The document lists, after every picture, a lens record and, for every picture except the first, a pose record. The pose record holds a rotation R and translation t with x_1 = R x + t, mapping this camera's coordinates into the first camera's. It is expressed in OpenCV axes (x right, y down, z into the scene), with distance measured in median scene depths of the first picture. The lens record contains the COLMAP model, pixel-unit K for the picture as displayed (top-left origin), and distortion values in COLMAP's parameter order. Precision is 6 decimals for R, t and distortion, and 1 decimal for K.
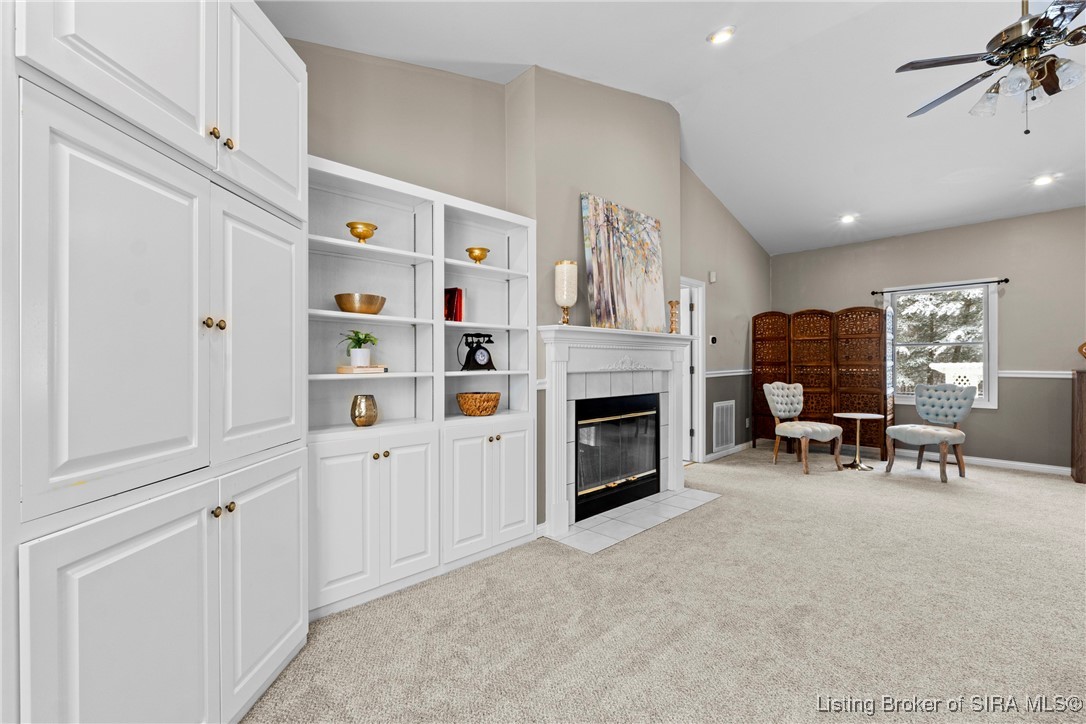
lens RADIAL K [[455.1, 0, 537.6], [0, 455.1, 363.0], [0, 0, 1]] dist [-0.005173, -0.000562]
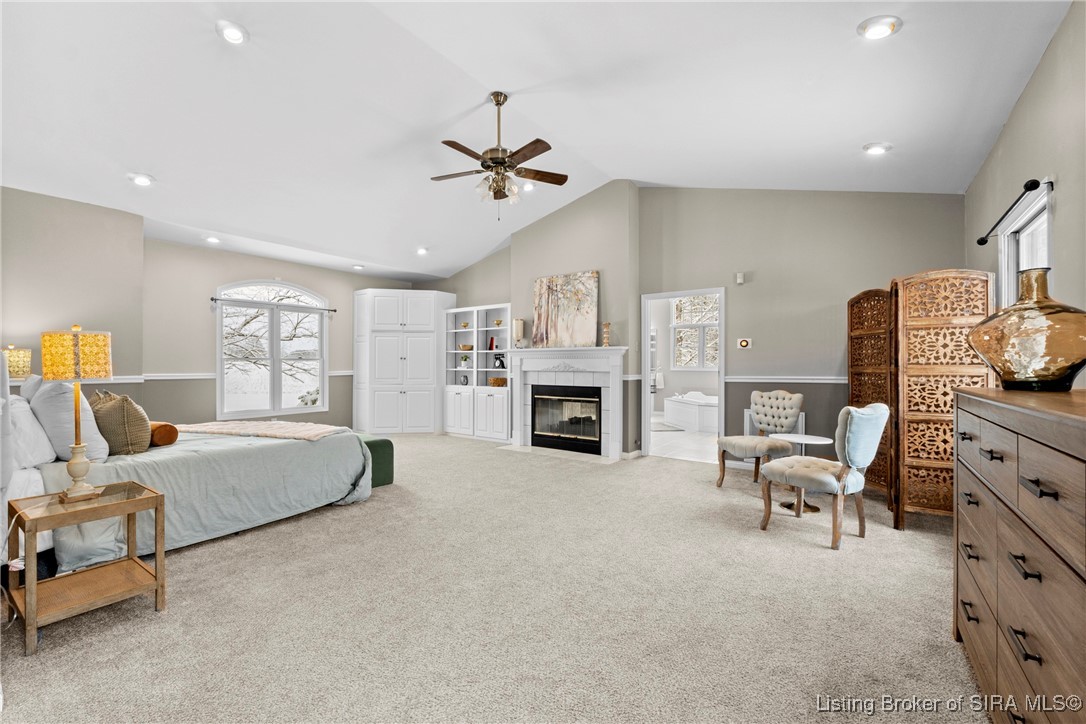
lens RADIAL K [[455.1, 0, 537.6], [0, 455.1, 363.0], [0, 0, 1]] dist [-0.005173, -0.000562]
pose [[0.186294, -0.003479, -0.982488, 2.011013], [-0.002681, 0.999988, -0.004049, -0.005818], [0.982490, 0.003389, 0.186282, 0.637439]]
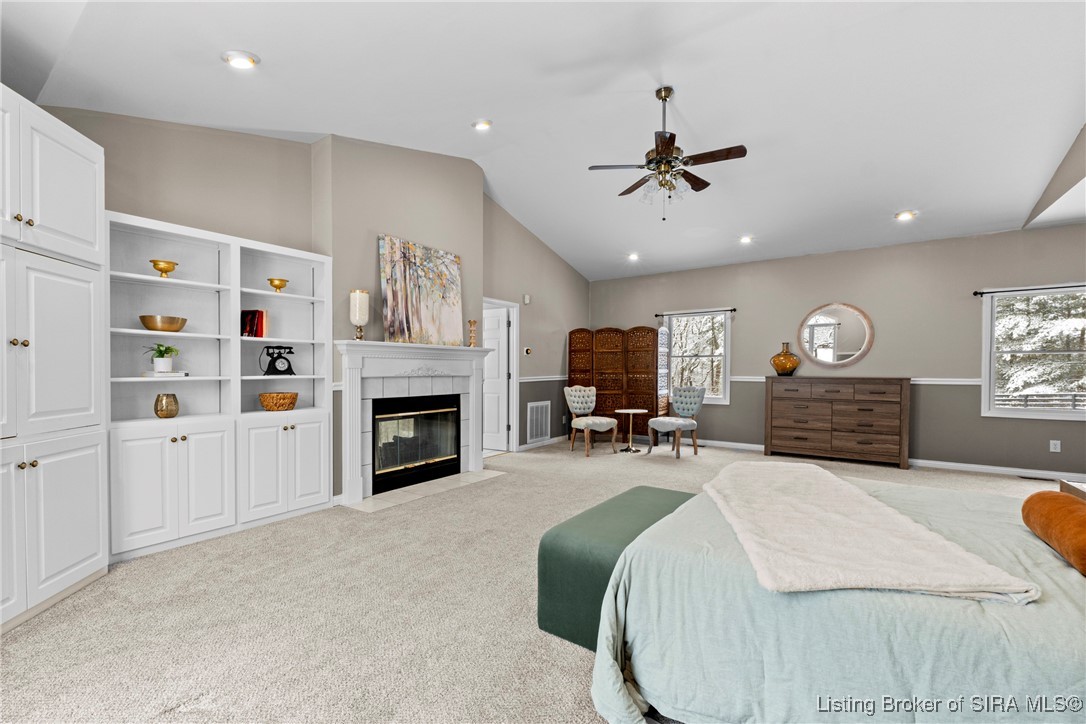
lens RADIAL K [[459.0, 0, 538.7], [0, 459.0, 375.8], [0, 0, 1]] dist [-0.006972, -0.000250]
pose [[0.979551, 0.000484, 0.201195, 0.273014], [-0.003014, 0.999920, 0.012270, -0.000091], [-0.201173, -0.012626, 0.979474, -0.335740]]
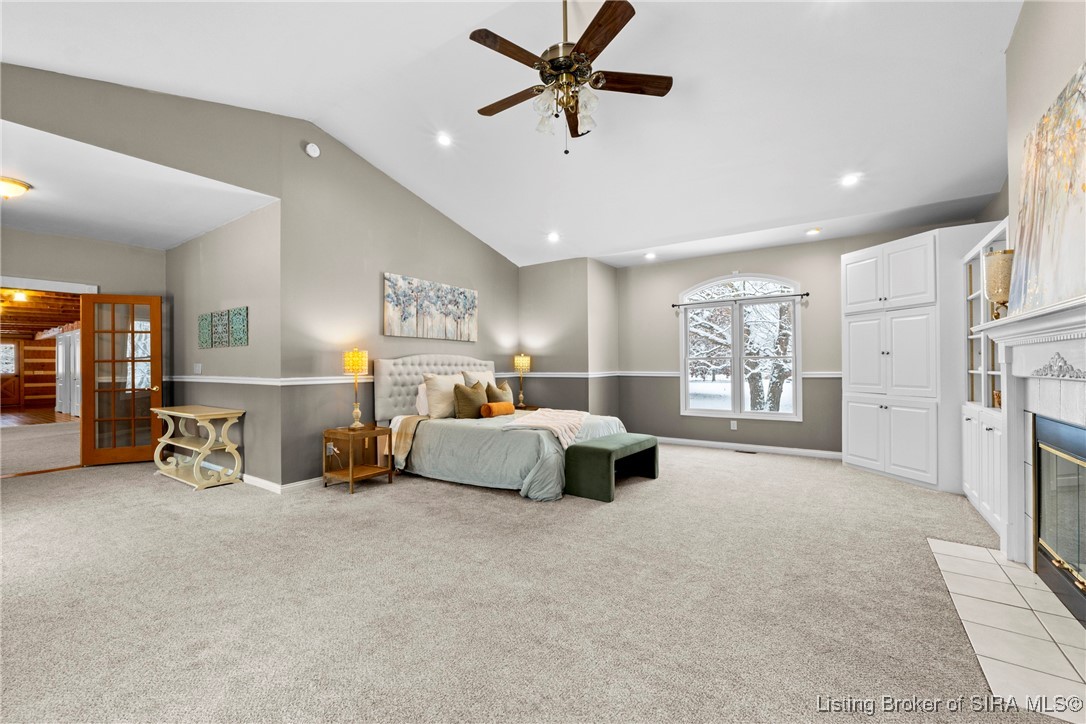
lens RADIAL K [[457.9, 0, 535.5], [0, 457.9, 360.3], [0, 0, 1]] dist [-0.000506, 0.000026]
pose [[-0.978551, 0.003857, -0.205968, 1.046209], [0.005617, 0.999953, -0.007961, -0.006946], [0.205928, -0.008948, -0.978526, 1.552939]]
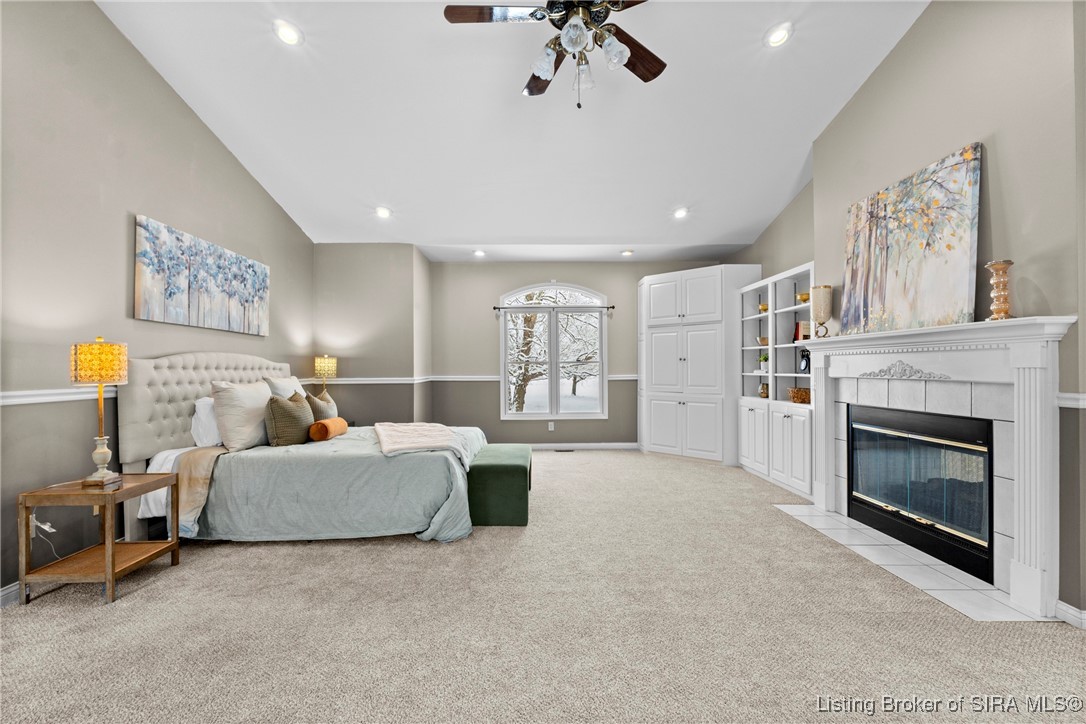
lens RADIAL K [[455.1, 0, 537.6], [0, 455.1, 363.0], [0, 0, 1]] dist [-0.005173, -0.000562]
pose [[-0.674288, -0.004728, -0.738453, 1.349703], [0.002672, 0.999957, -0.008842, -0.006989], [0.738463, -0.007935, -0.674247, 1.159159]]
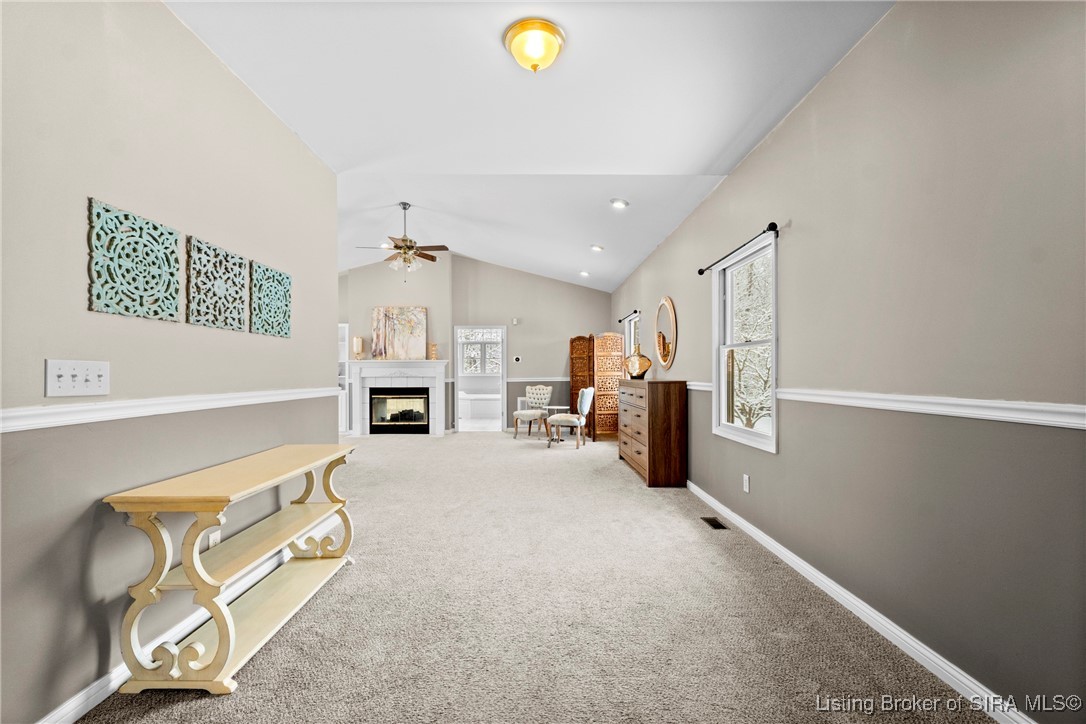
lens RADIAL K [[459.0, 0, 538.7], [0, 459.0, 375.8], [0, 0, 1]] dist [-0.006972, -0.000250]
pose [[0.737690, 0.003726, -0.675129, 2.536423], [0.002739, 0.999960, 0.008512, -0.006681], [0.675134, -0.008129, 0.737651, -0.288606]]
